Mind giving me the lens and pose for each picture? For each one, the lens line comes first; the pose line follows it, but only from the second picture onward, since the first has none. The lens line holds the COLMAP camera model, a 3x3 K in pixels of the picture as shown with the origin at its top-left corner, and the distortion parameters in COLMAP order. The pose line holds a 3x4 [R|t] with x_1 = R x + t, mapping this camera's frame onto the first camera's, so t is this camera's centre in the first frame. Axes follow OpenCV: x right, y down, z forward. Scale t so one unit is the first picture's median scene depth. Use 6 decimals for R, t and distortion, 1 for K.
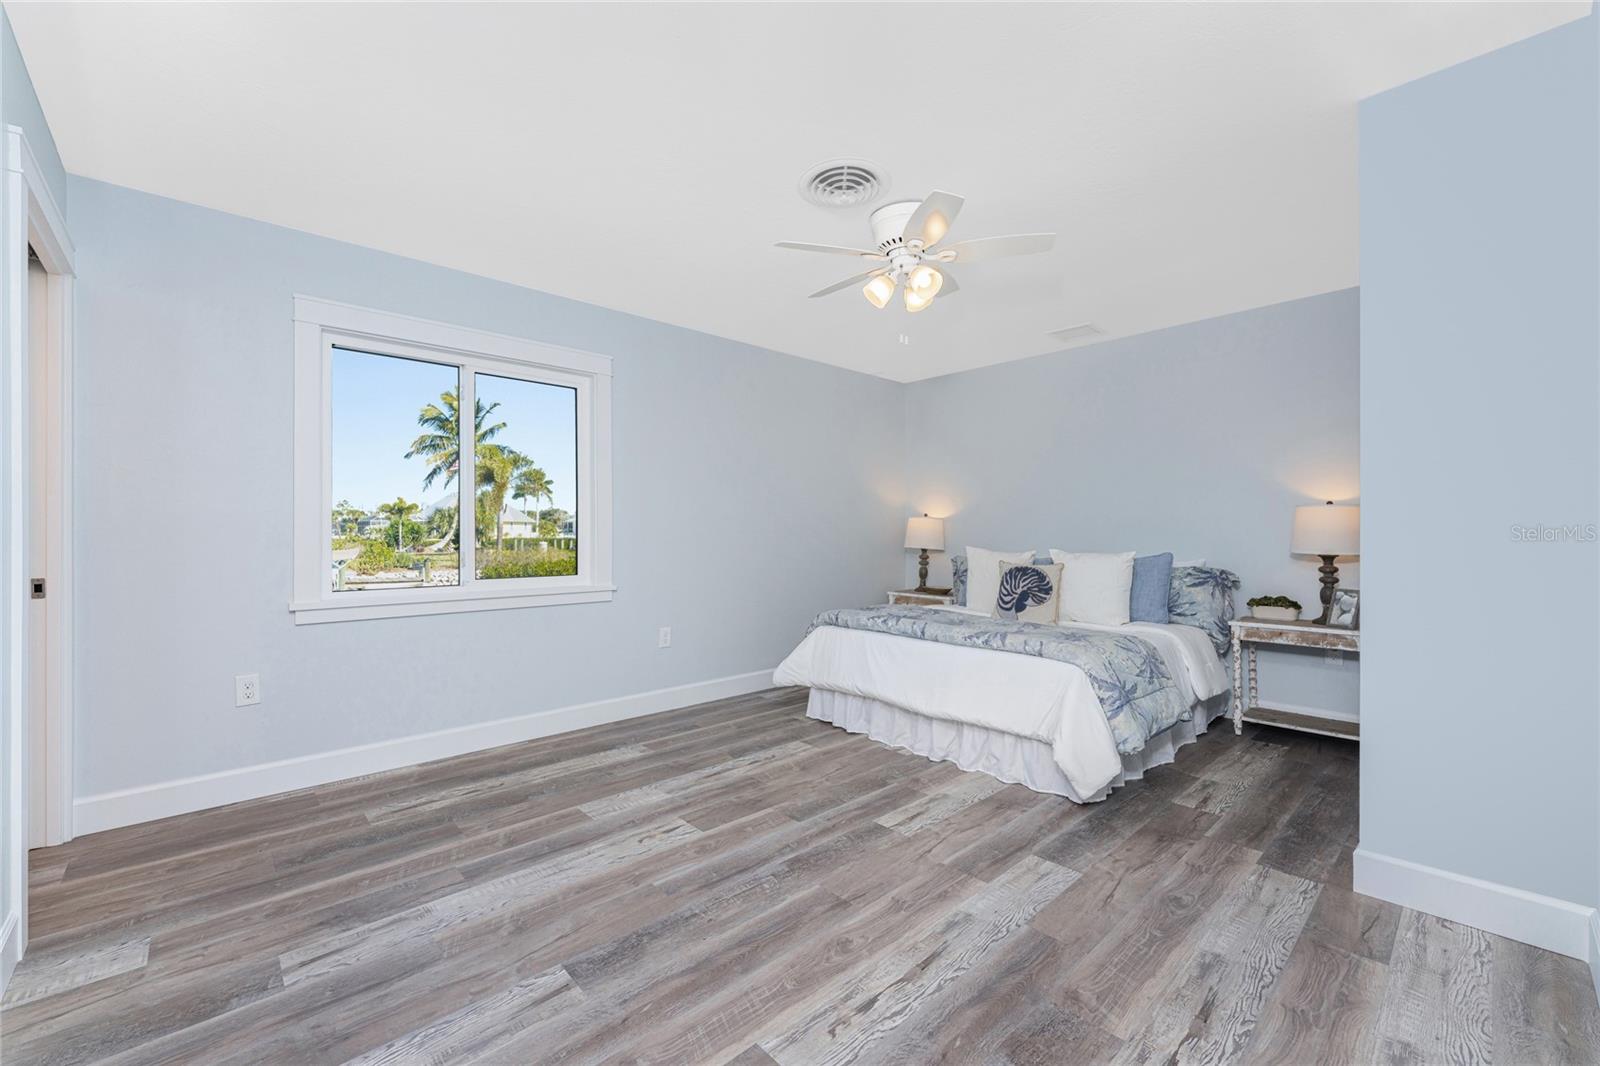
lens RADIAL K [[651.8, 0, 788.2], [0, 651.8, 545.0], [0, 0, 1]] dist [0.001330, -0.000201]
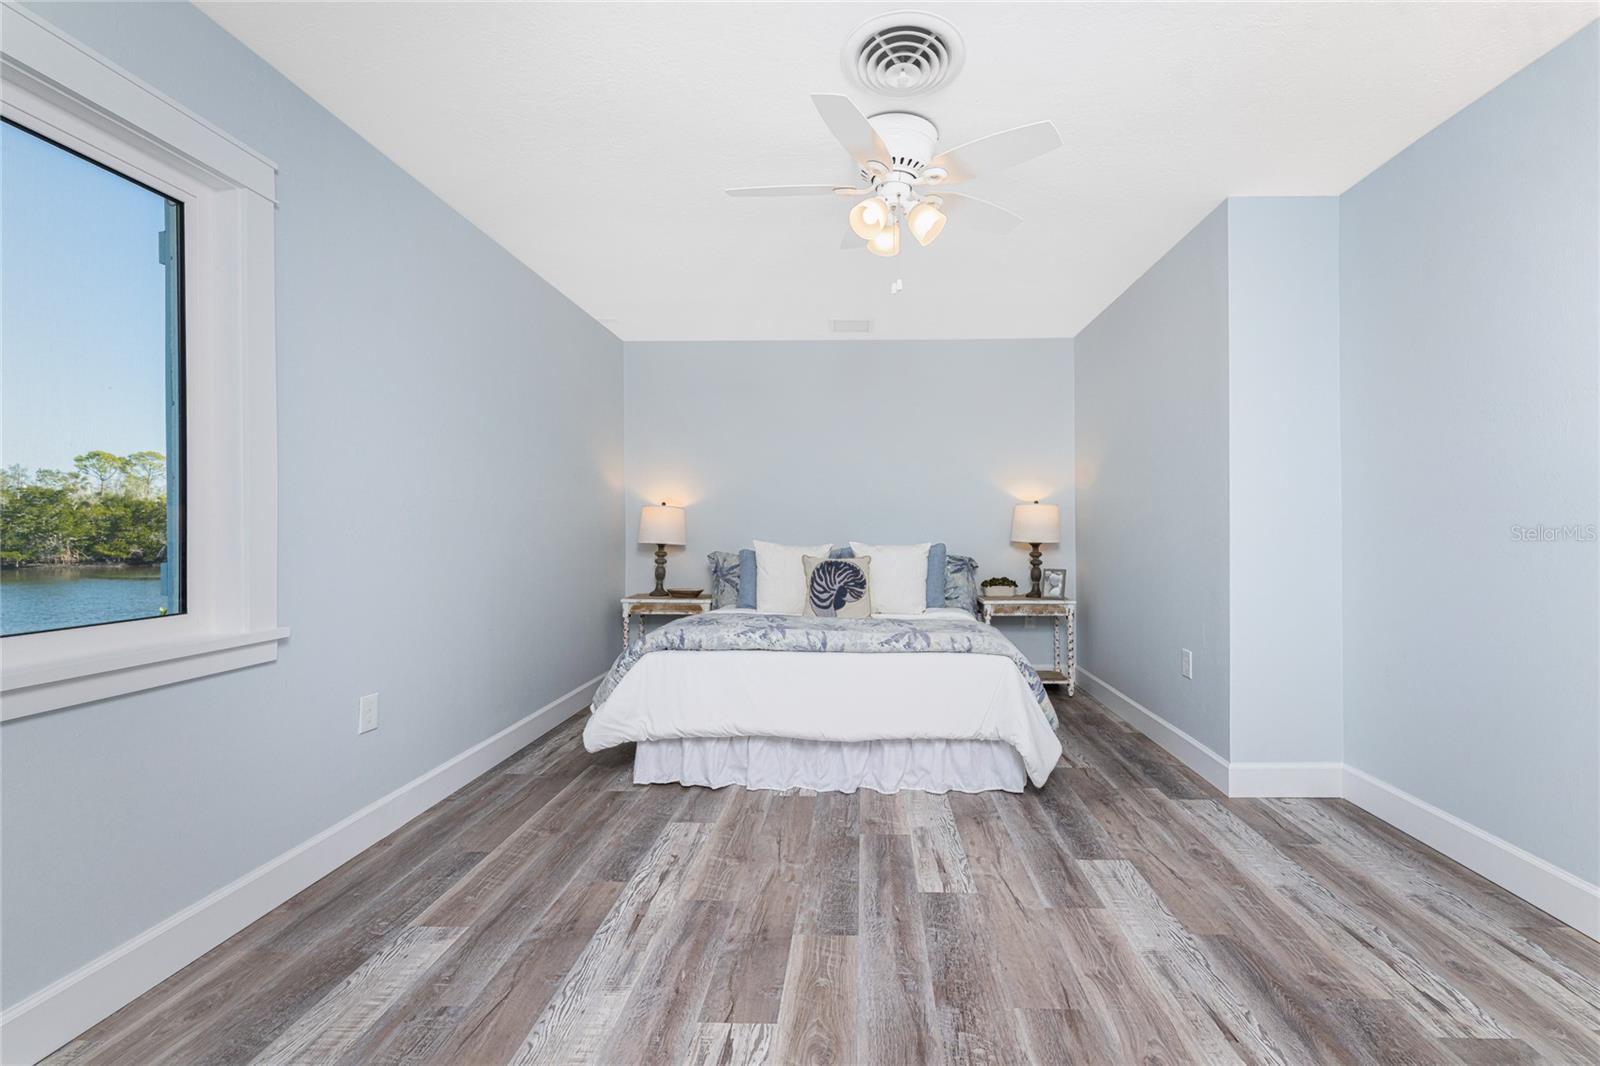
lens RADIAL K [[659.2, 0, 821.7], [0, 659.2, 537.7], [0, 0, 1]] dist [-0.001321, -0.000333]
pose [[0.688408, -0.010293, 0.725251, -0.408870], [0.012110, 0.999923, 0.002696, -0.003508], [-0.725222, 0.006927, 0.688480, 0.424204]]
